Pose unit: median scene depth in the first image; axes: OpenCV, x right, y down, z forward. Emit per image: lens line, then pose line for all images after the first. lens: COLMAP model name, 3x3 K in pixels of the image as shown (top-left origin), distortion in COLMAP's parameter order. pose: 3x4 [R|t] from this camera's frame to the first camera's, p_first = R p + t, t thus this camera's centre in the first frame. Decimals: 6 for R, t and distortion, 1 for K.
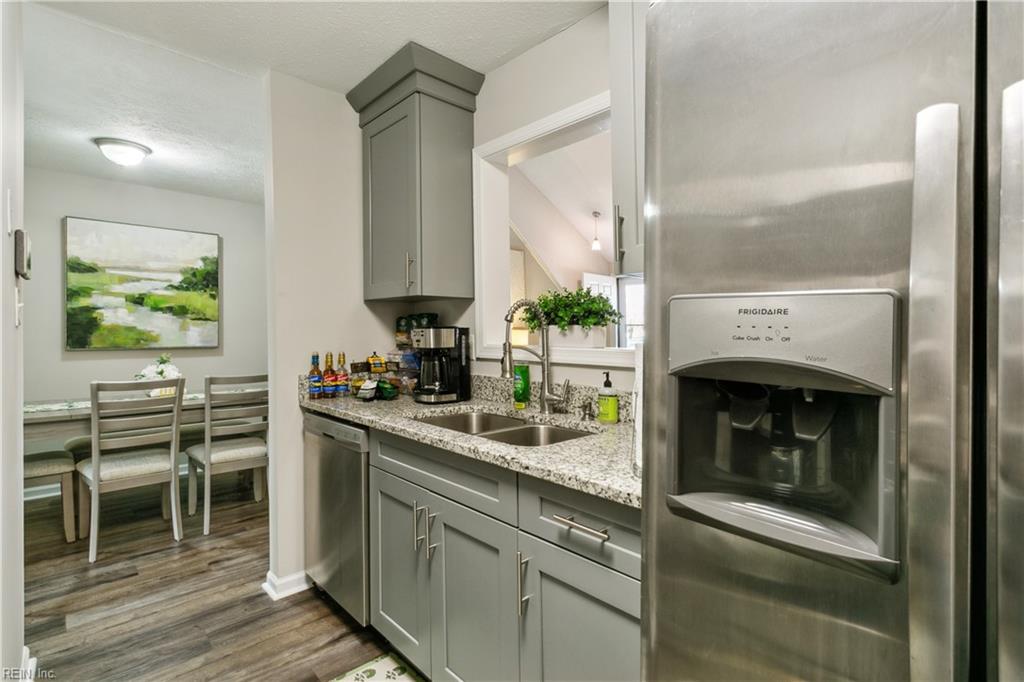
lens RADIAL K [[483.8, 0, 512.0], [0, 483.8, 341.0], [0, 0, 1]] dist [-0.000184, 0.000148]
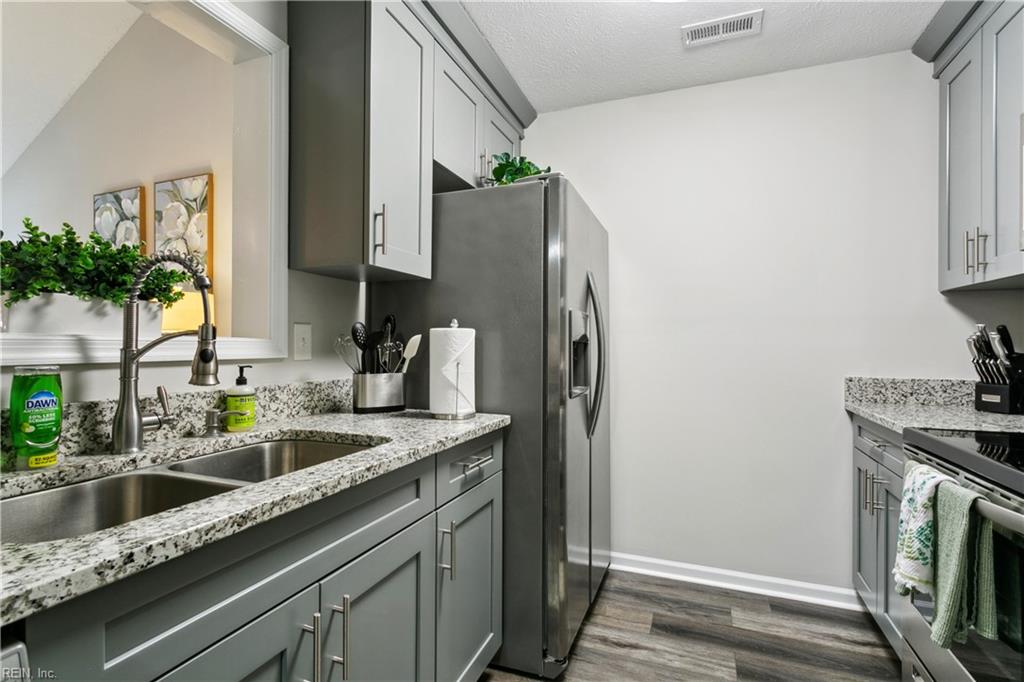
lens RADIAL K [[483.8, 0, 512.0], [0, 483.8, 341.0], [0, 0, 1]] dist [-0.000184, 0.000148]
pose [[-0.440224, 0.007565, 0.897856, -0.666181], [0.005513, 0.999968, -0.005722, 0.028167], [-0.897871, 0.002431, -0.440252, 0.892822]]
